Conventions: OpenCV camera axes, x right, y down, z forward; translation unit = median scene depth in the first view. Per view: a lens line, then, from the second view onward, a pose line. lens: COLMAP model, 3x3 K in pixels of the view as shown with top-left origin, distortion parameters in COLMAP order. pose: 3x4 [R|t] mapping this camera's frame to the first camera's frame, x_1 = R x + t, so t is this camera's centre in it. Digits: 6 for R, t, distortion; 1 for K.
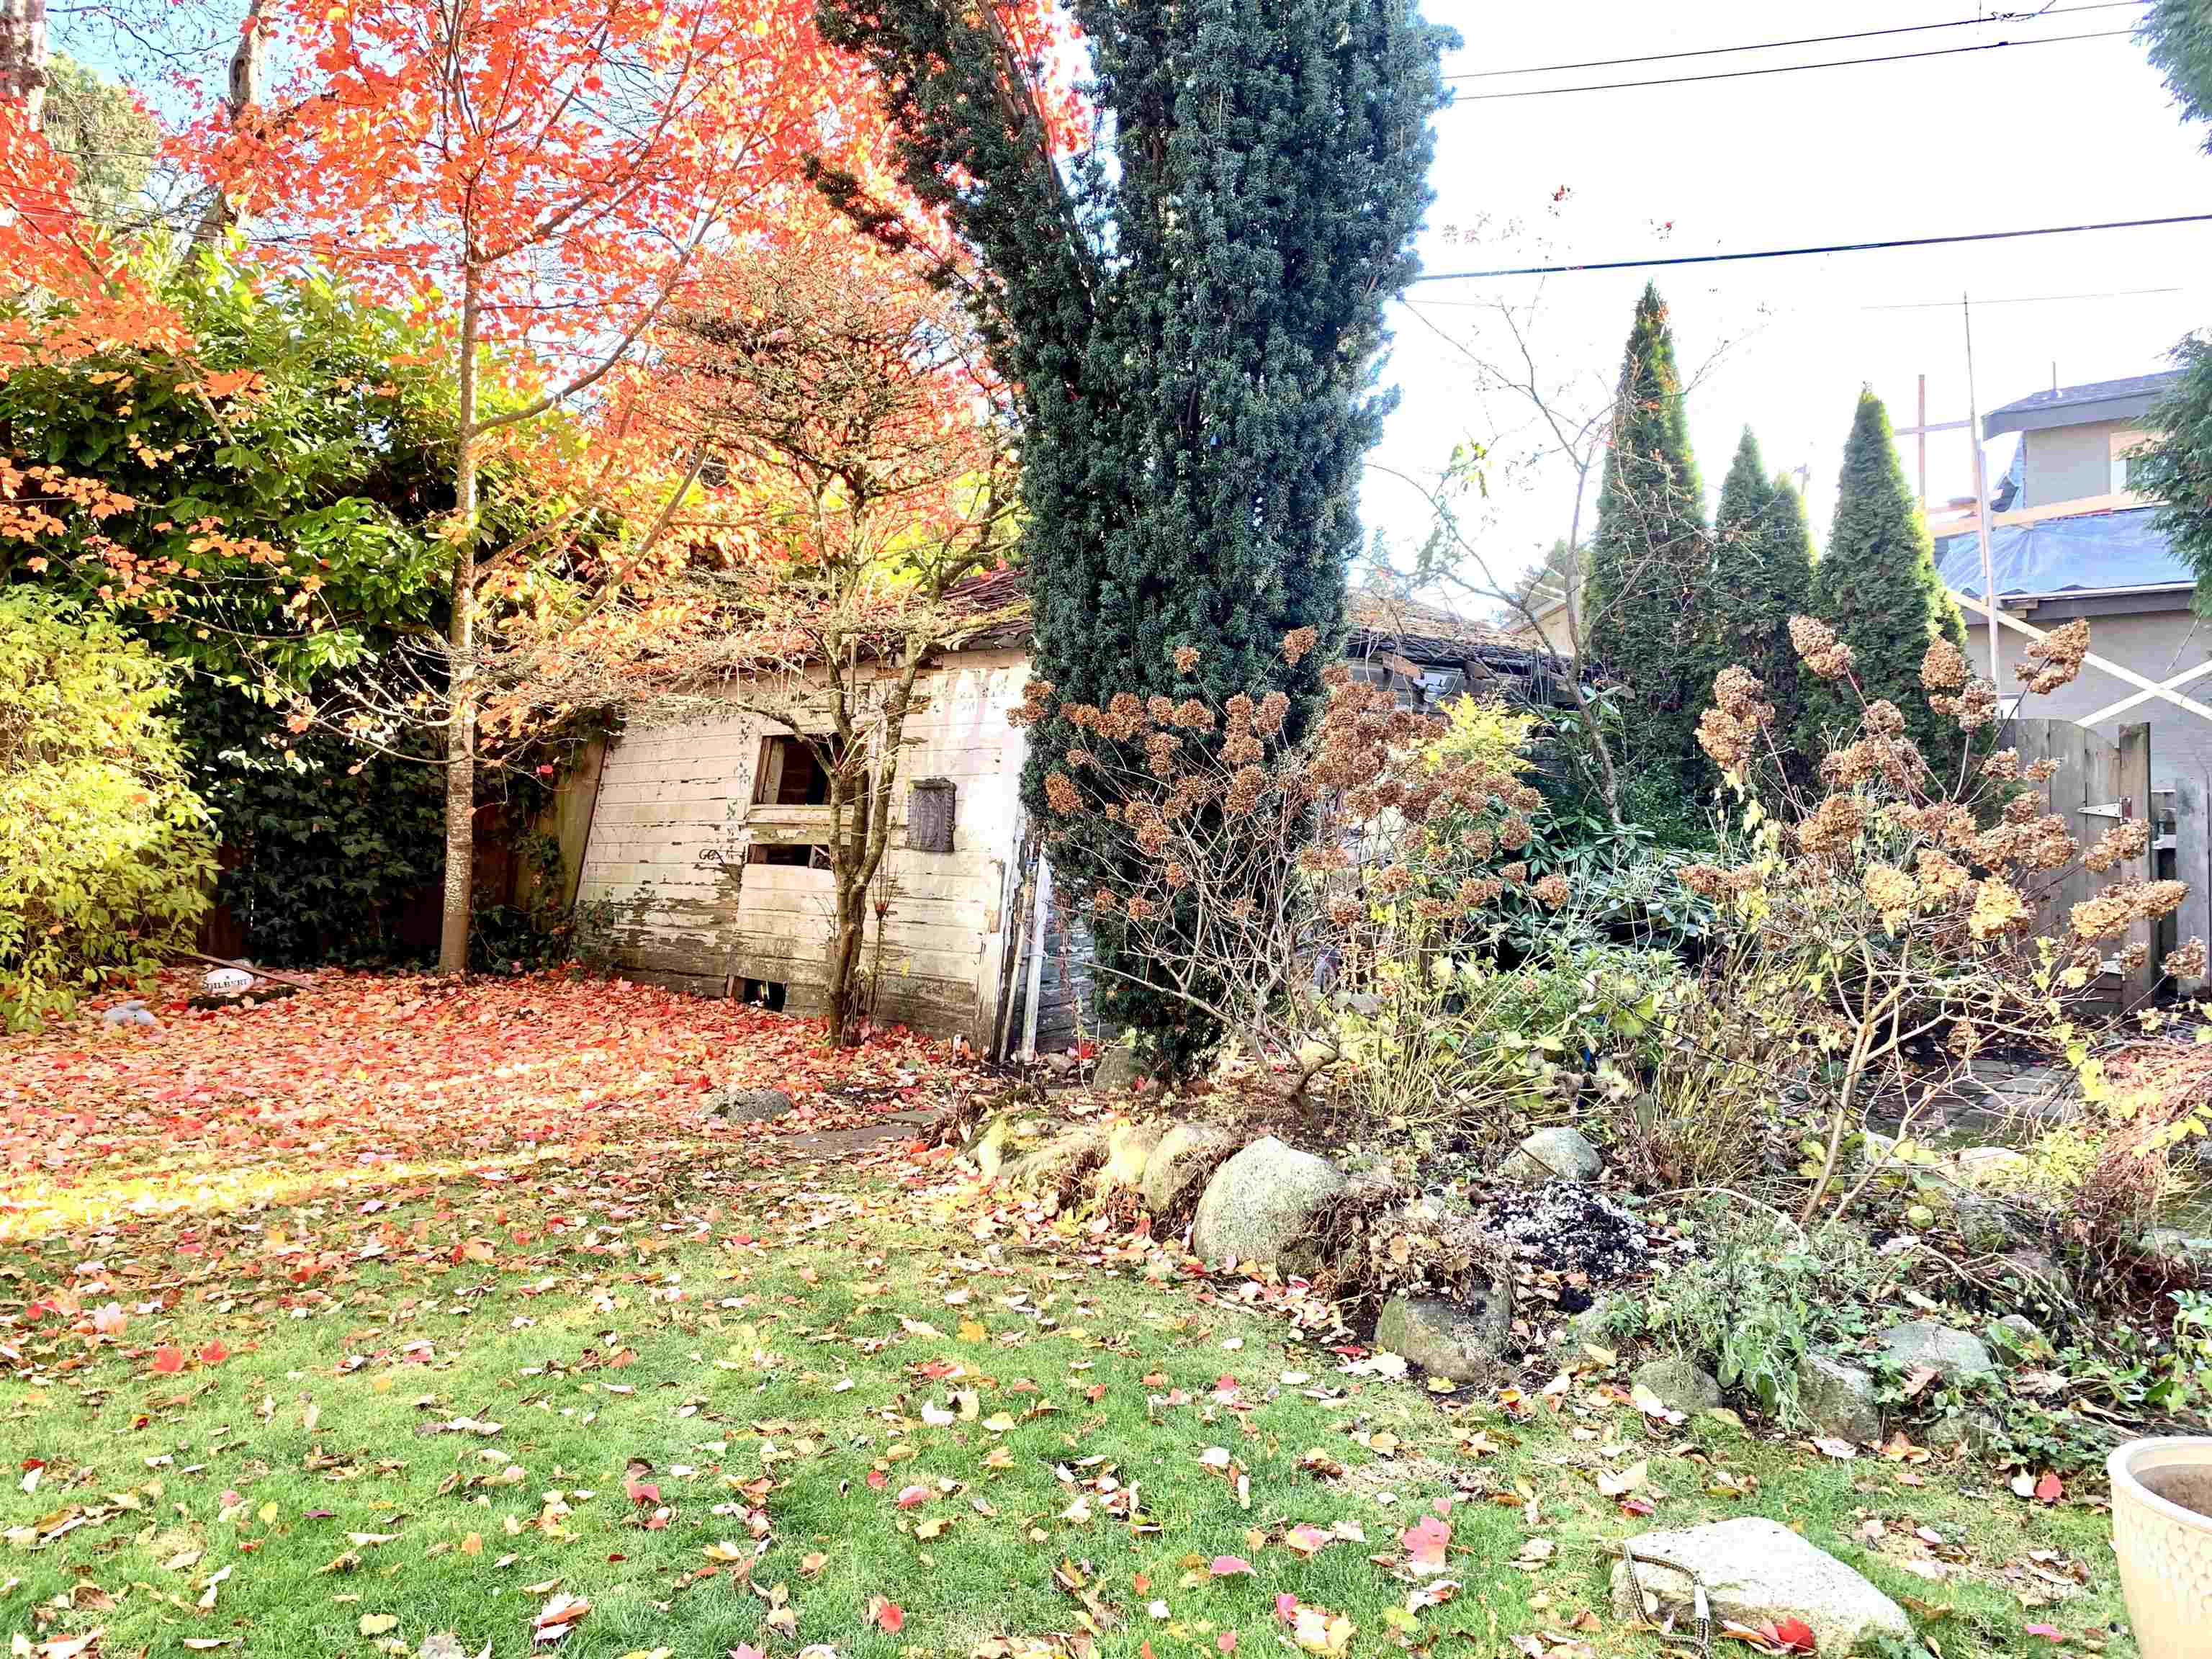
lens RADIAL K [[1717.5, 0, 1116.2], [0, 1717.5, 807.4], [0, 0, 1]] dist [0.074633, -0.107183]
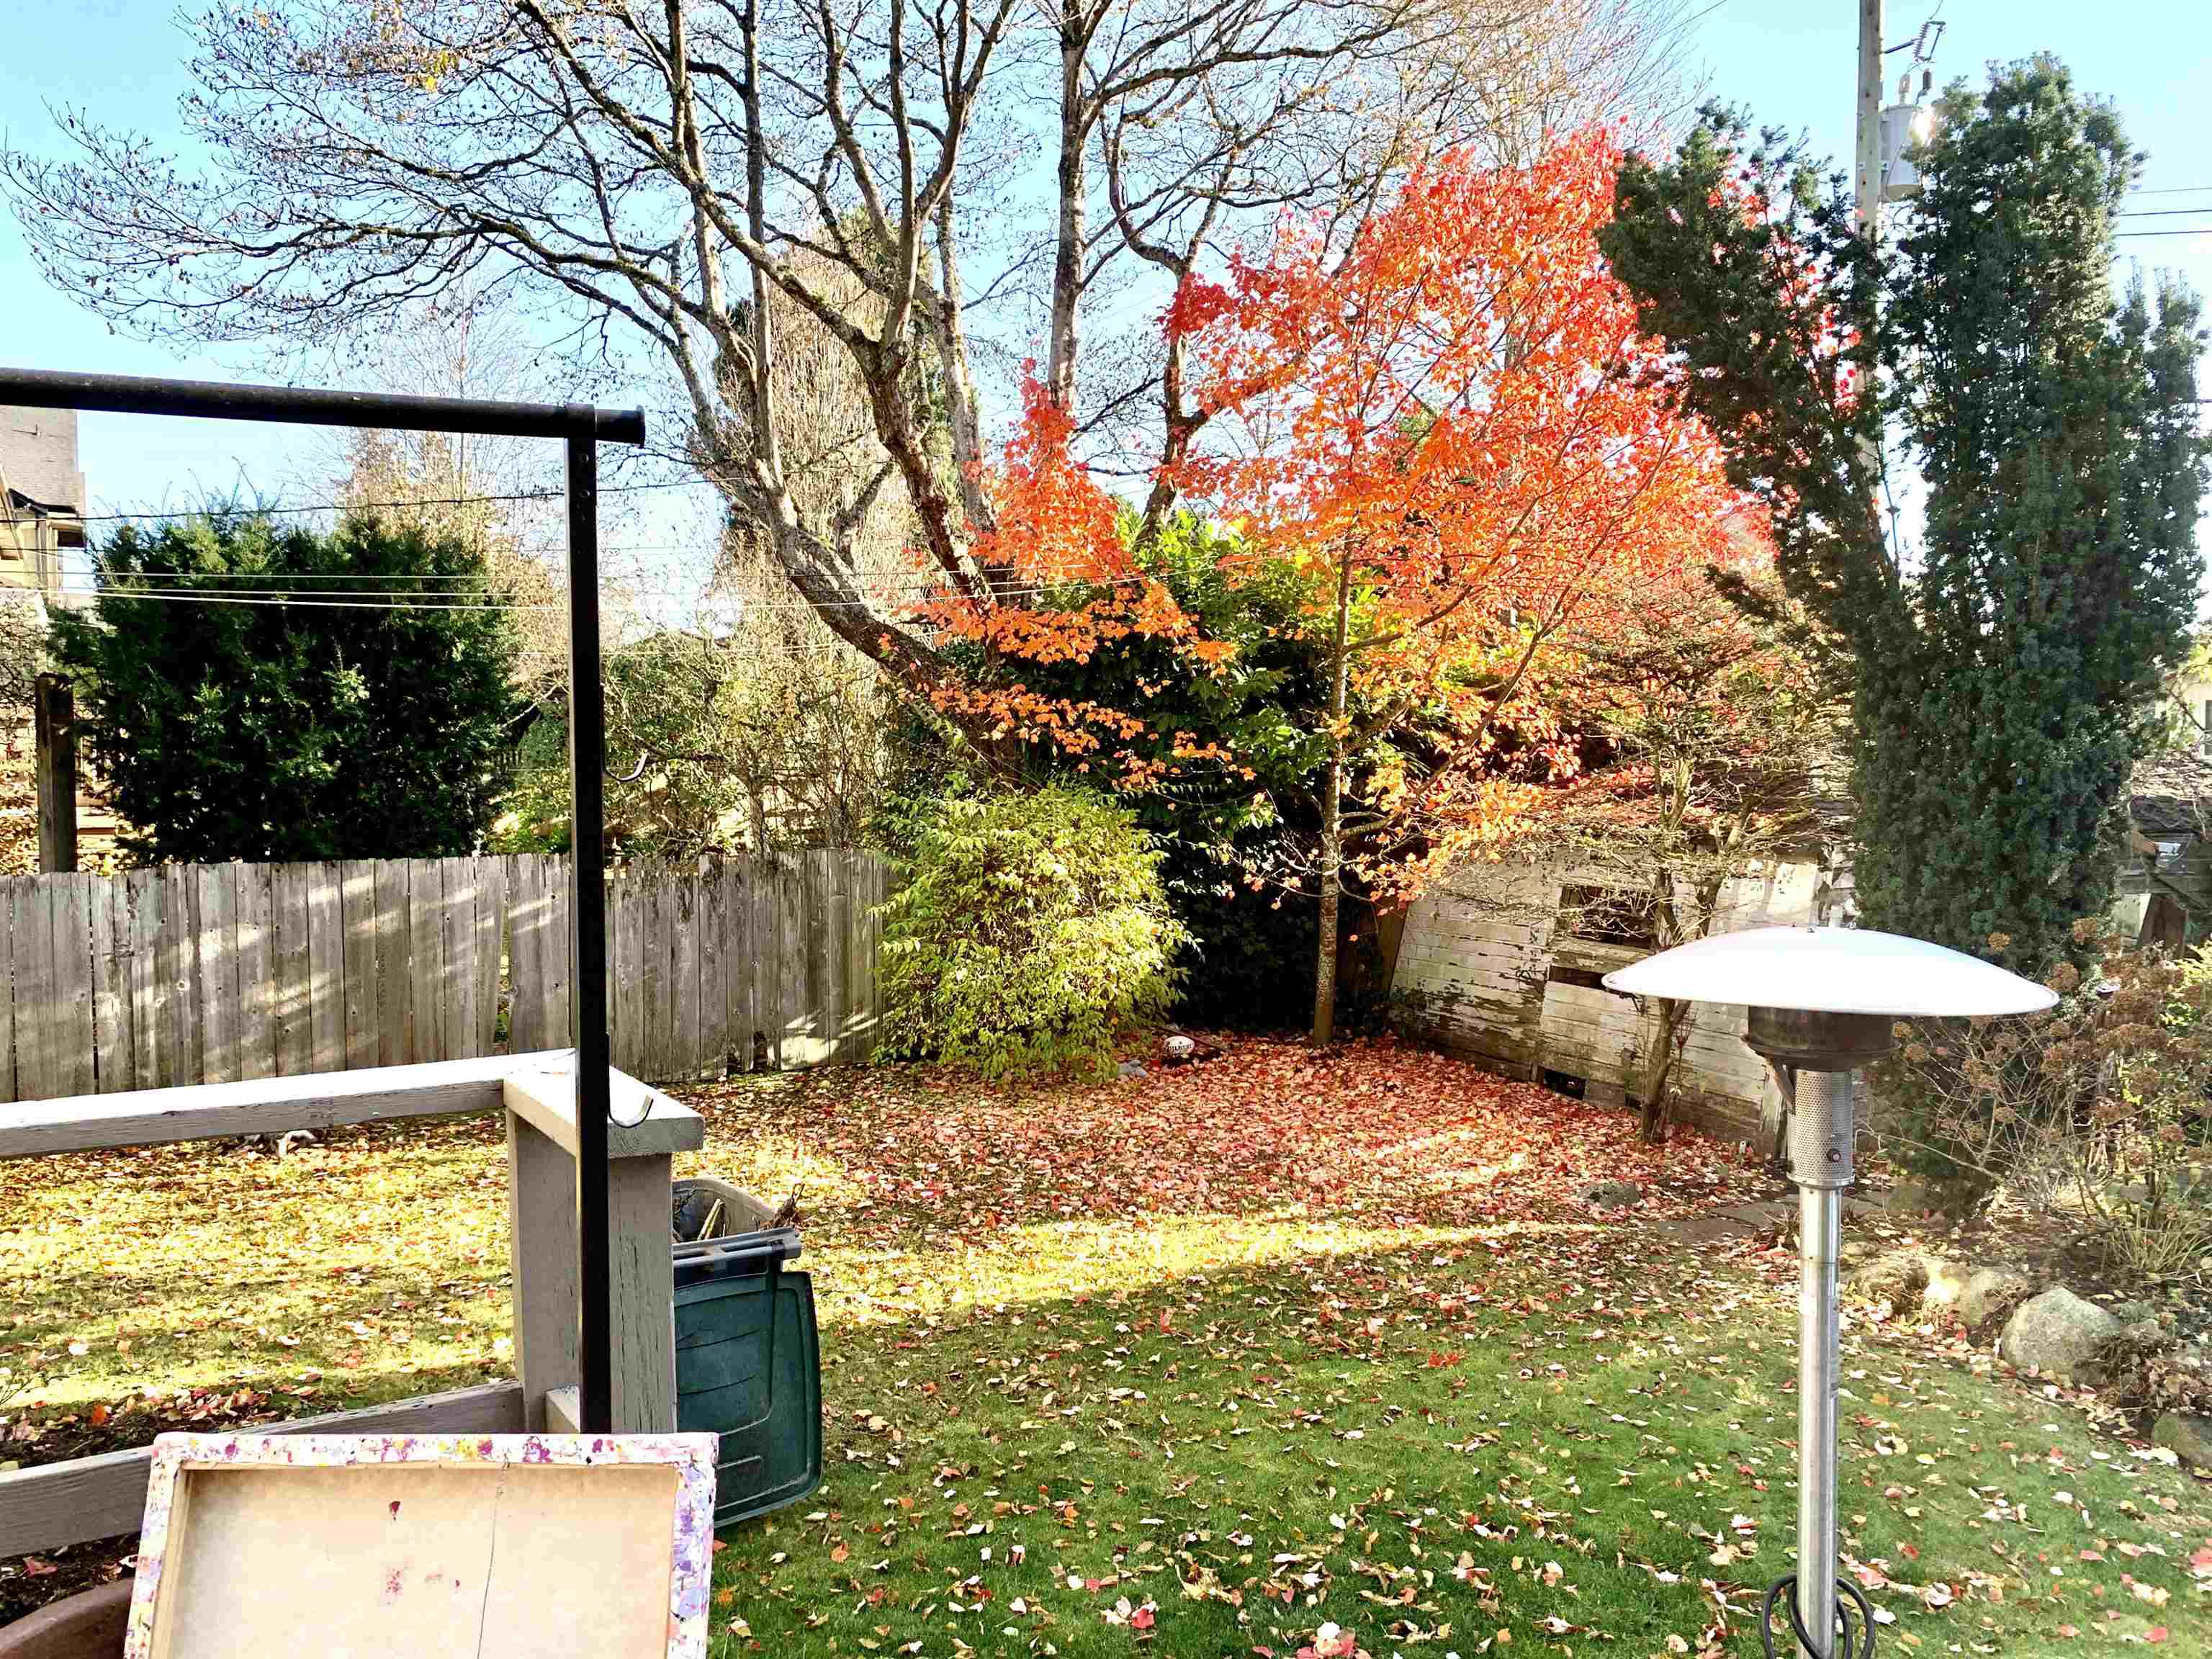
lens RADIAL K [[1669.5, 0, 1102.4], [0, 1669.5, 886.4], [0, 0, 1]] dist [-0.004467, 0.004236]
pose [[0.936986, 0.029918, -0.348082, -0.196627], [-0.009460, 0.998134, 0.060327, -0.234353], [0.349238, -0.053233, 0.935521, -0.620518]]
